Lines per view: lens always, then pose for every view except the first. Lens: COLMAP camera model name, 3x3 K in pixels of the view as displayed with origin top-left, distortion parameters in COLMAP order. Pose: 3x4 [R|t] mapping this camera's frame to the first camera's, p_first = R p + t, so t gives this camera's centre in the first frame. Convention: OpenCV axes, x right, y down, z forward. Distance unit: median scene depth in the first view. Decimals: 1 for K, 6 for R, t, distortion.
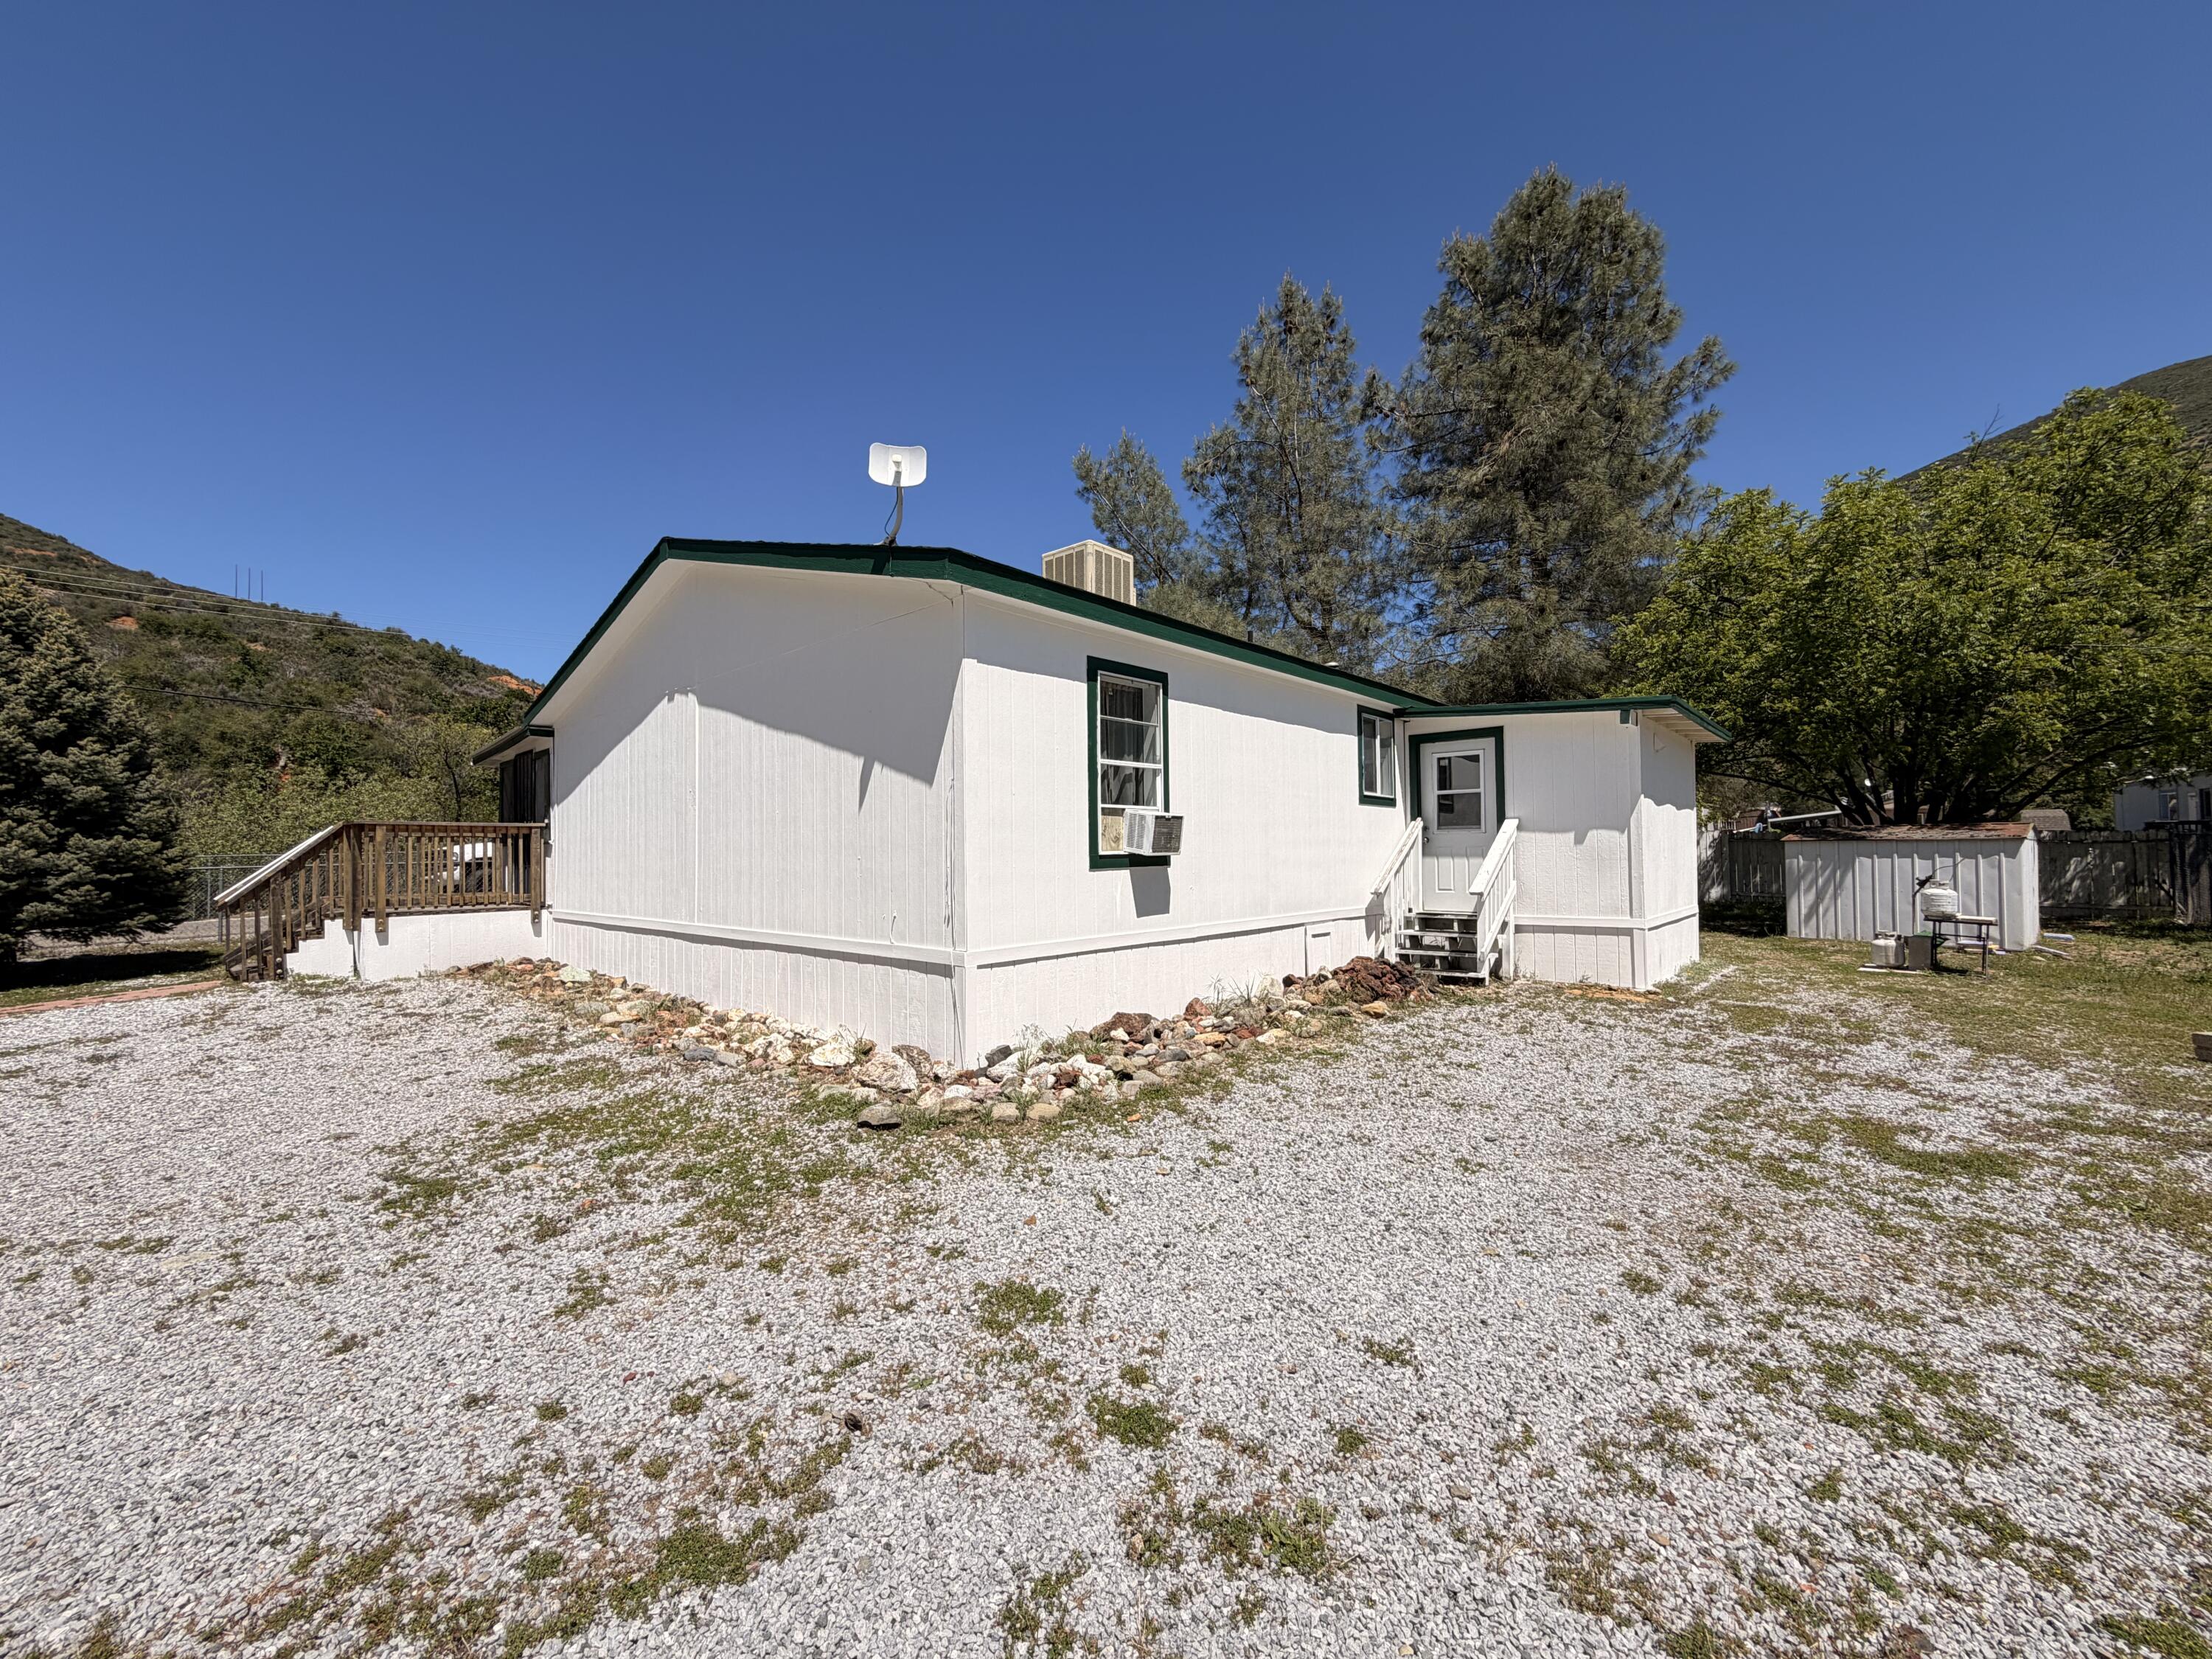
lens RADIAL K [[890.7, 0, 1103.3], [0, 890.7, 834.4], [0, 0, 1]] dist [-0.000290, -0.000080]
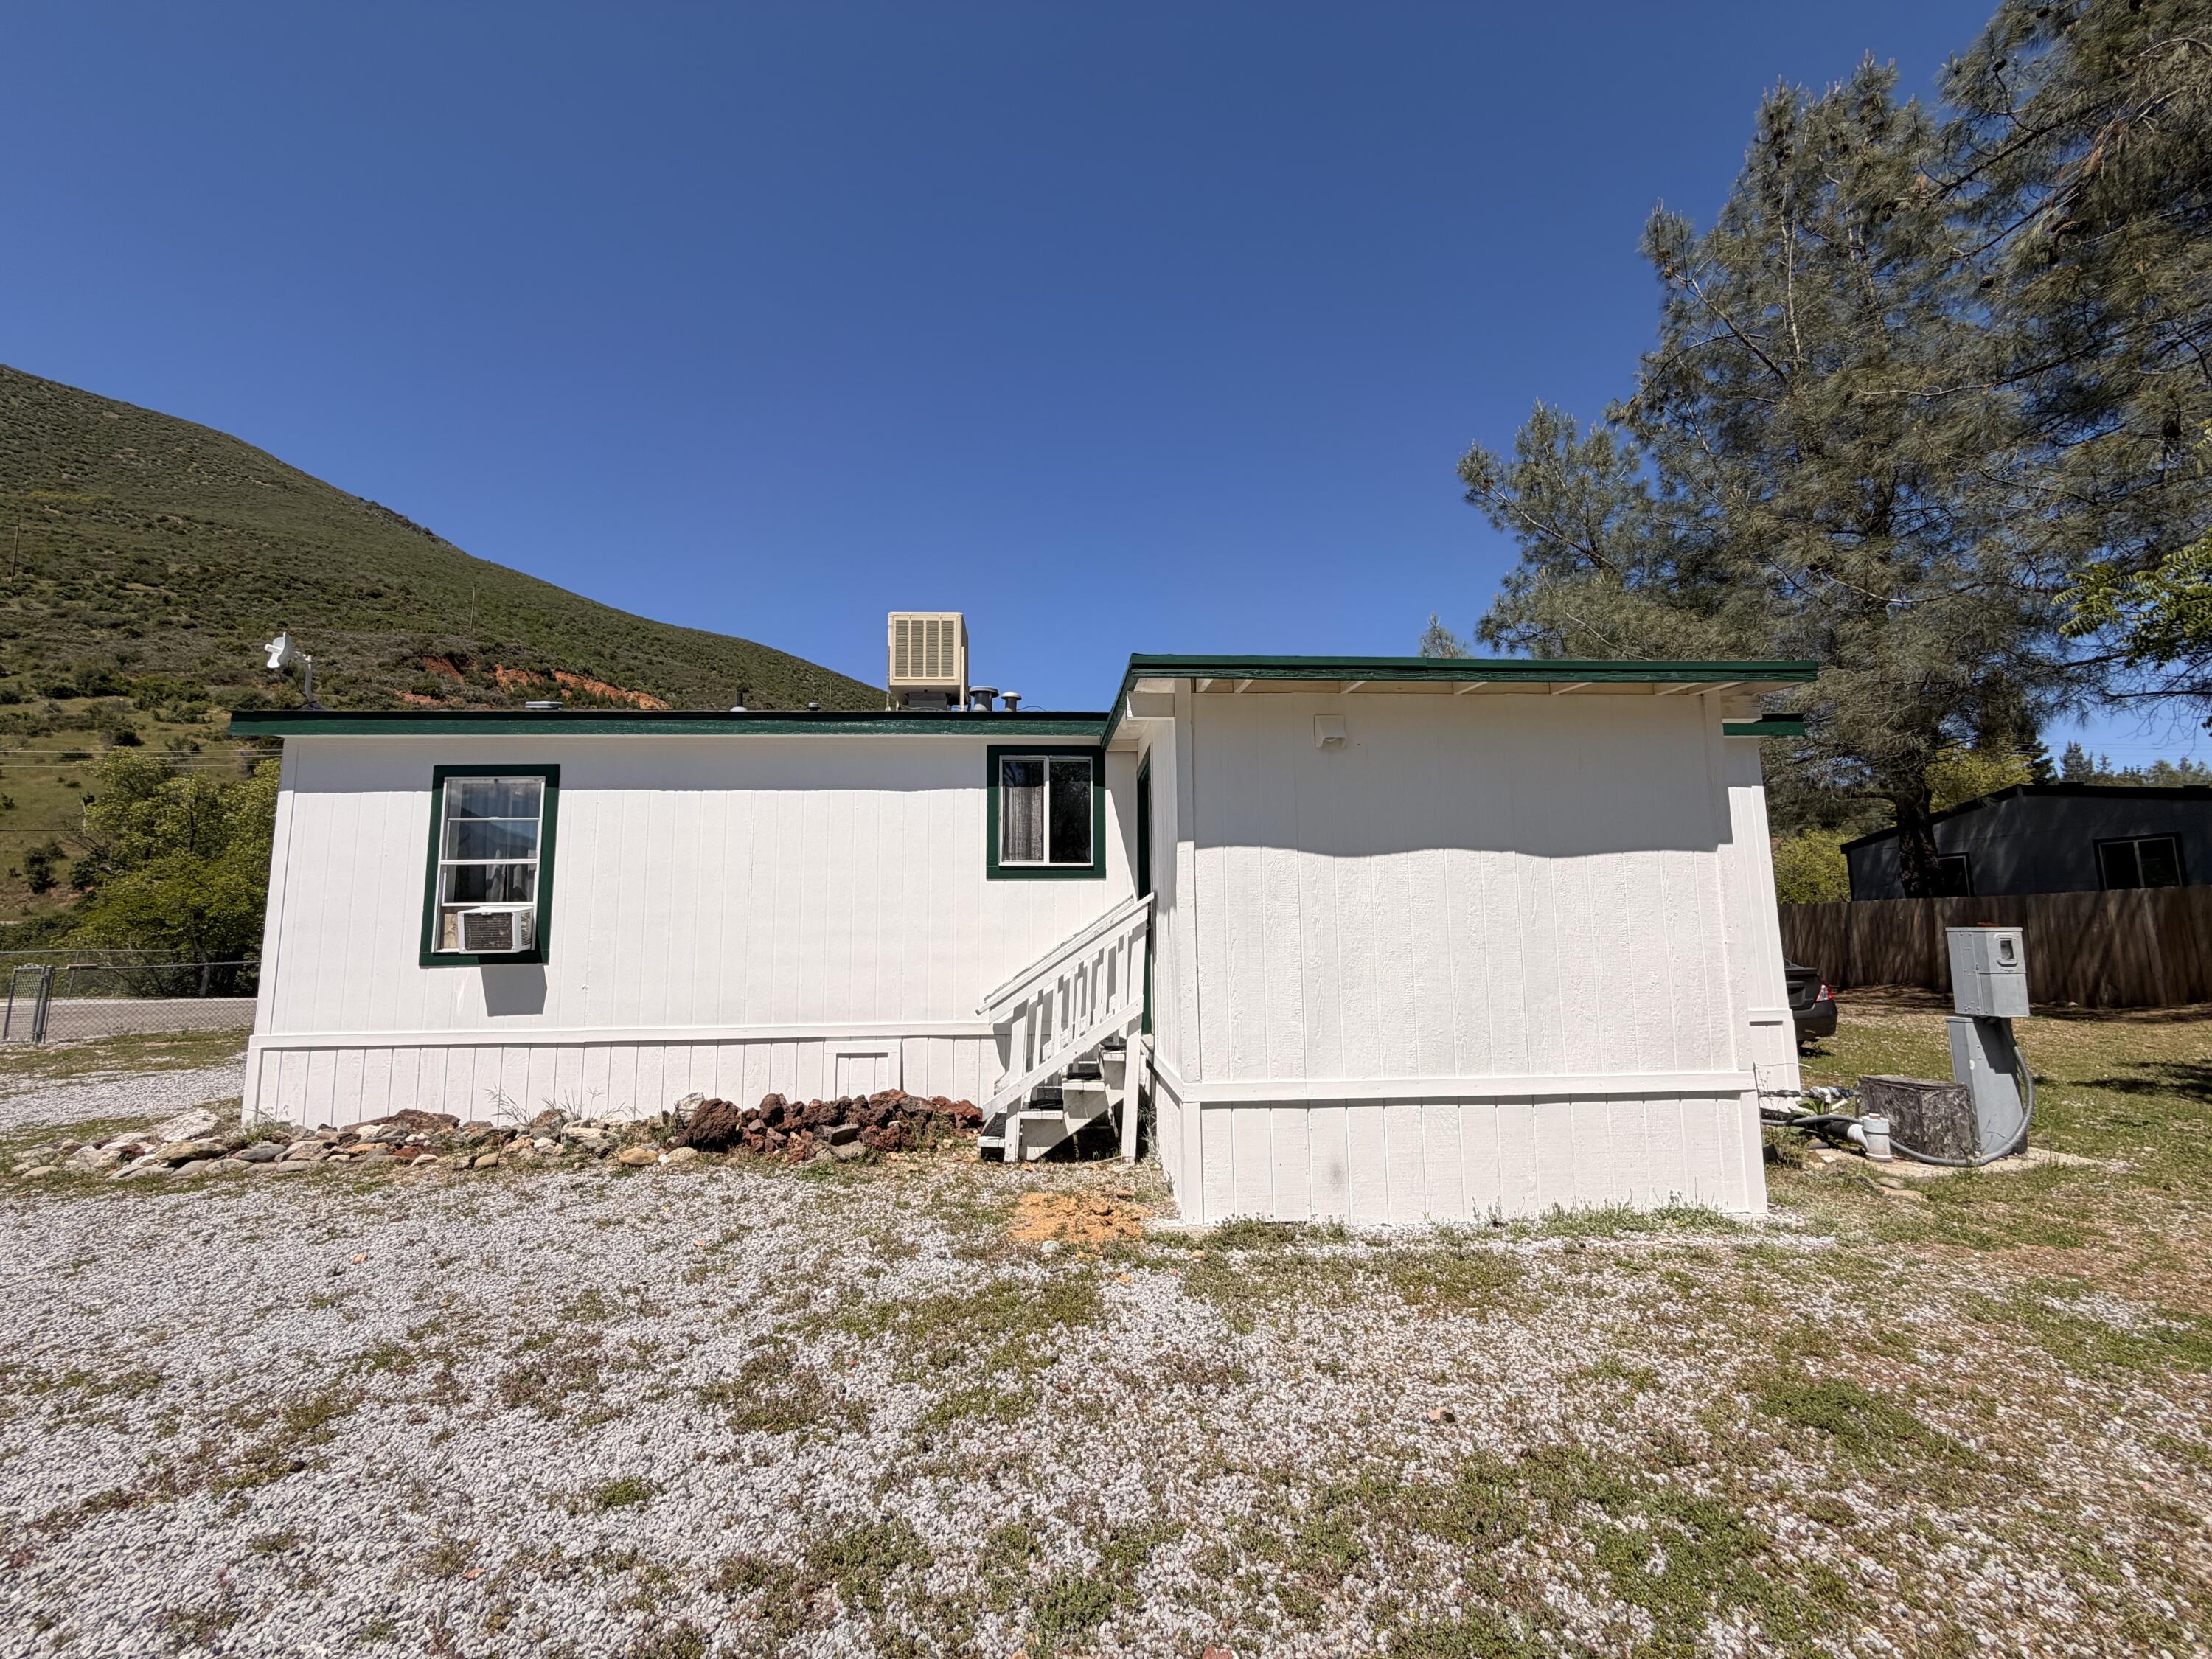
lens RADIAL K [[890.7, 0, 1105.4], [0, 890.7, 826.4], [0, 0, 1]] dist [-0.000290, -0.000080]
pose [[0.700422, -0.086715, -0.708442, 1.190140], [0.021454, 0.994701, -0.100542, -0.002206], [0.713407, 0.055223, 0.698571, 0.756391]]
